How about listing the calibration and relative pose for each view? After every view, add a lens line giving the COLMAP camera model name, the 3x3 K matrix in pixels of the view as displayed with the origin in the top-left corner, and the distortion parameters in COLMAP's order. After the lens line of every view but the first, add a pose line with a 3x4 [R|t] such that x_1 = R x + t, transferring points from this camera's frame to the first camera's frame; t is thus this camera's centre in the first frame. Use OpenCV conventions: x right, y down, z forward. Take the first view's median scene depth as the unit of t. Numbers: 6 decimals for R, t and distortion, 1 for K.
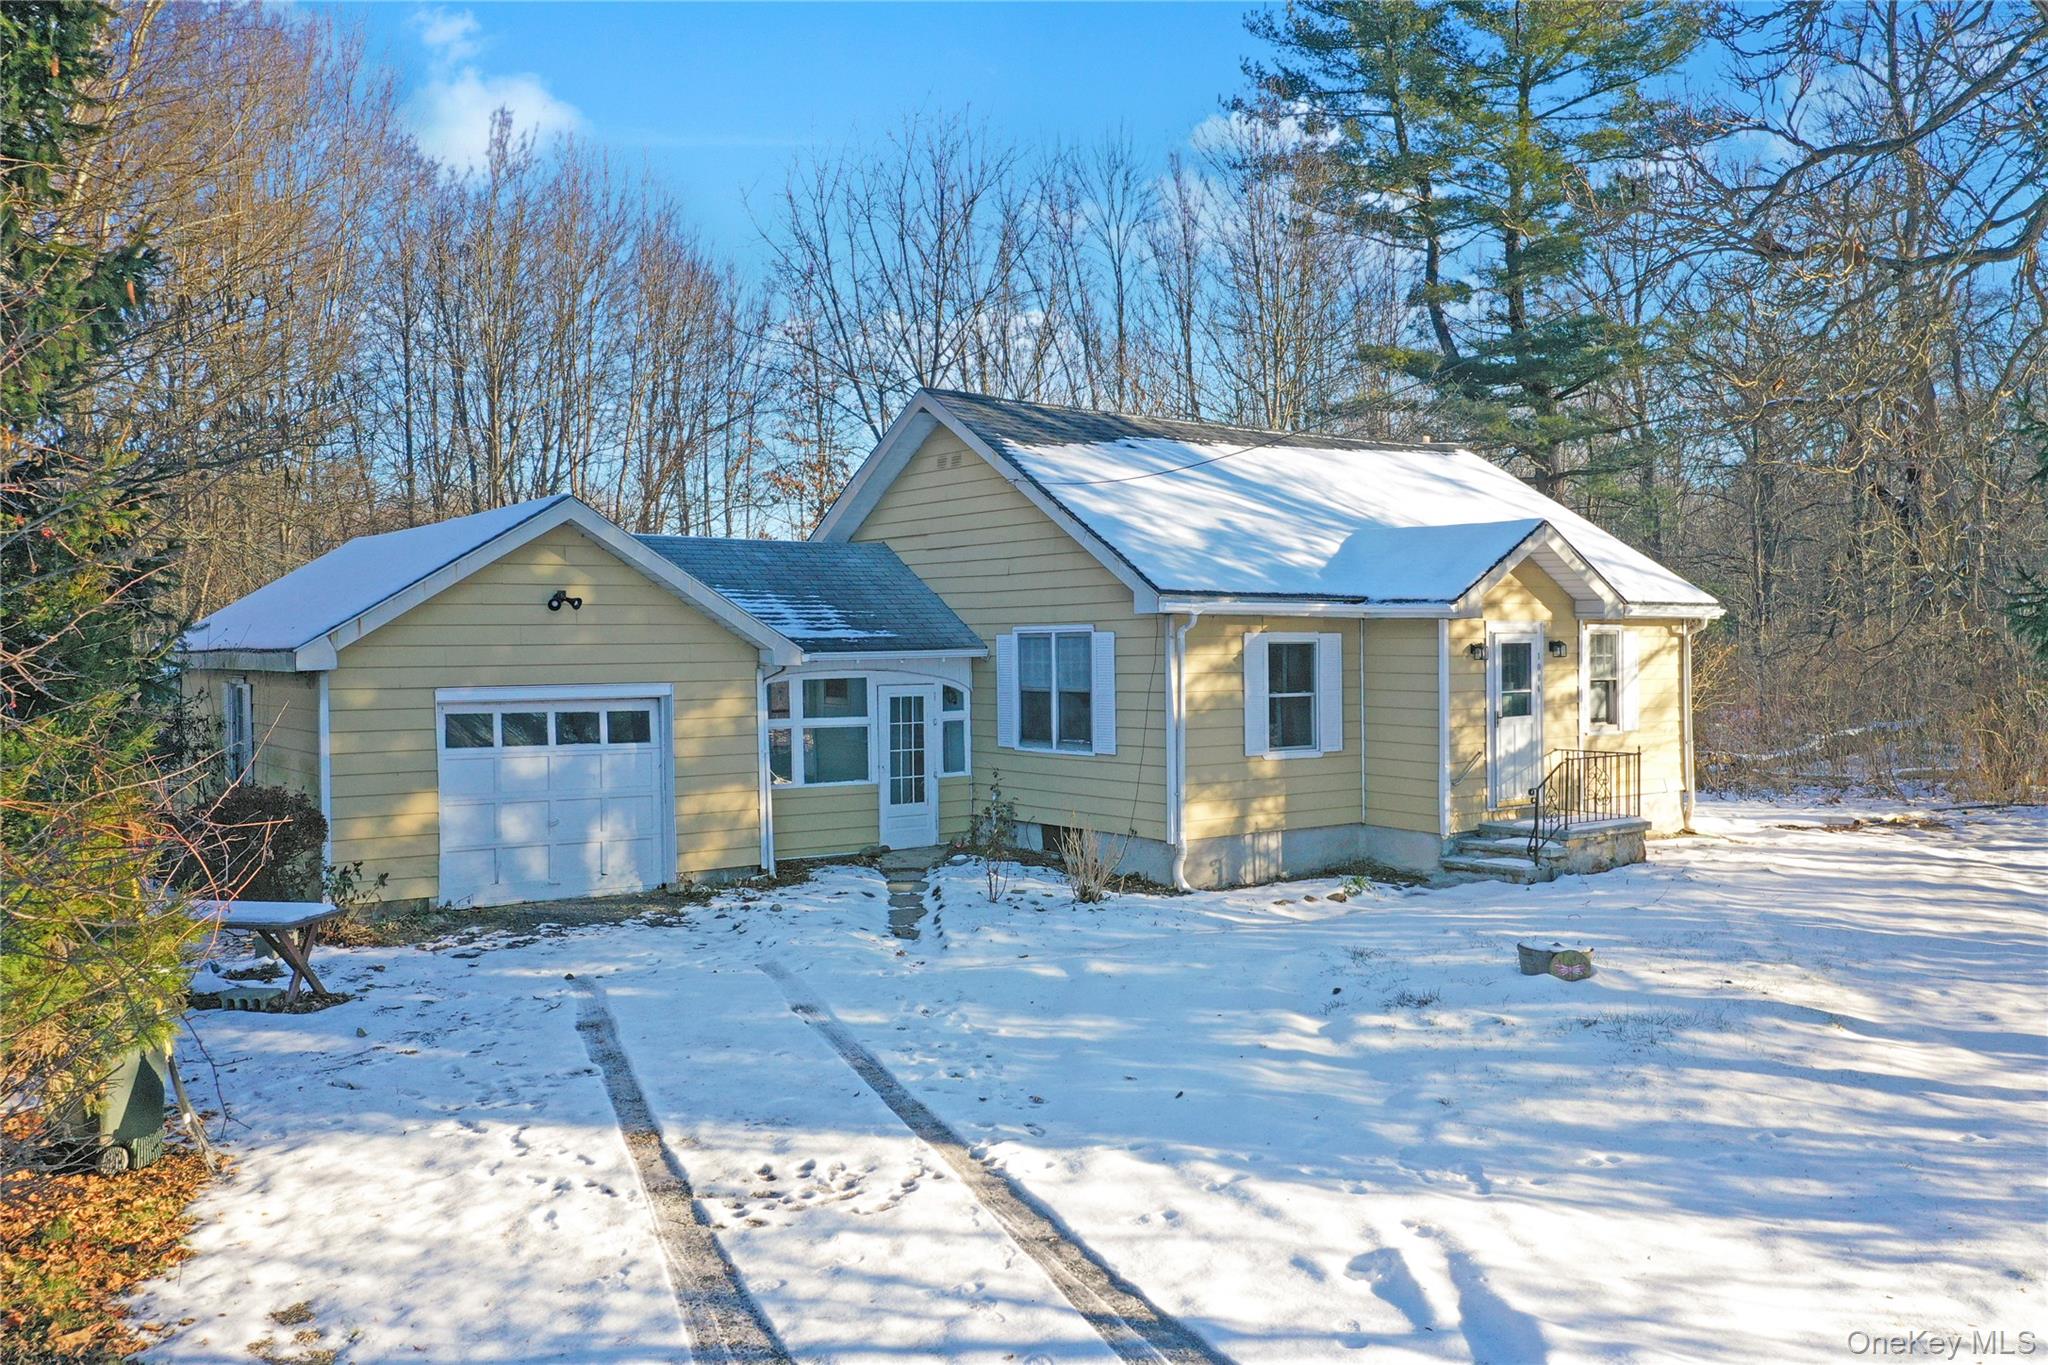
lens RADIAL K [[1618.7, 0, 1024.0], [0, 1618.7, 682.5], [0, 0, 1]] dist [0.015125, 0.001504]
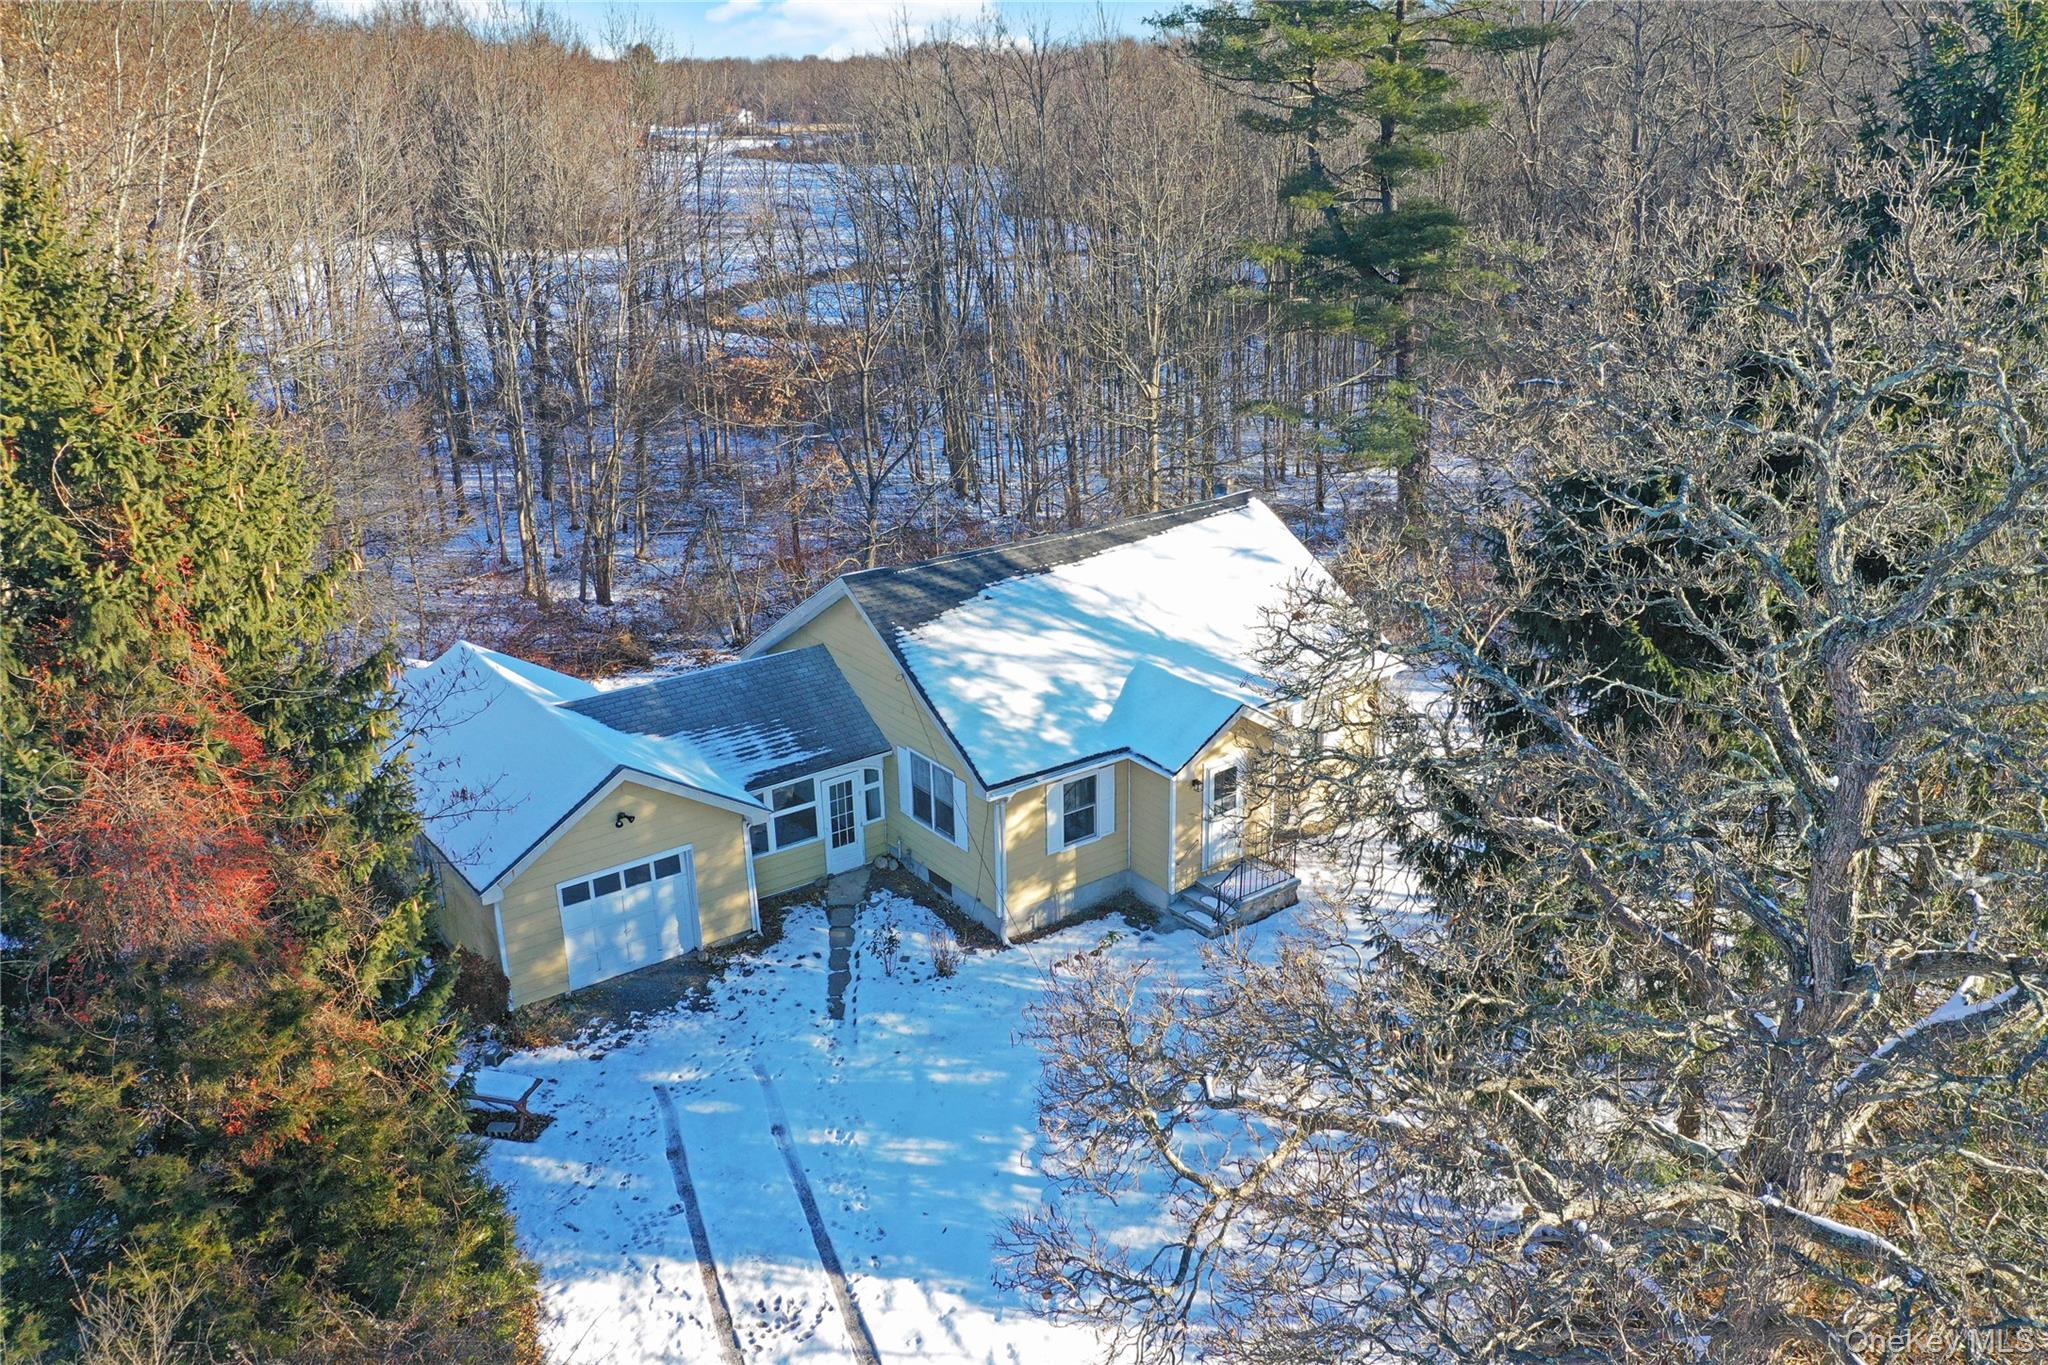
lens RADIAL K [[1618.7, 0, 1024.0], [0, 1618.7, 682.5], [0, 0, 1]] dist [0.015125, 0.001504]
pose [[0.999973, -0.007383, -0.000568, 0.110915], [0.007160, 0.944474, 0.328507, -0.625026], [-0.001889, -0.328502, 0.944501, -0.453824]]
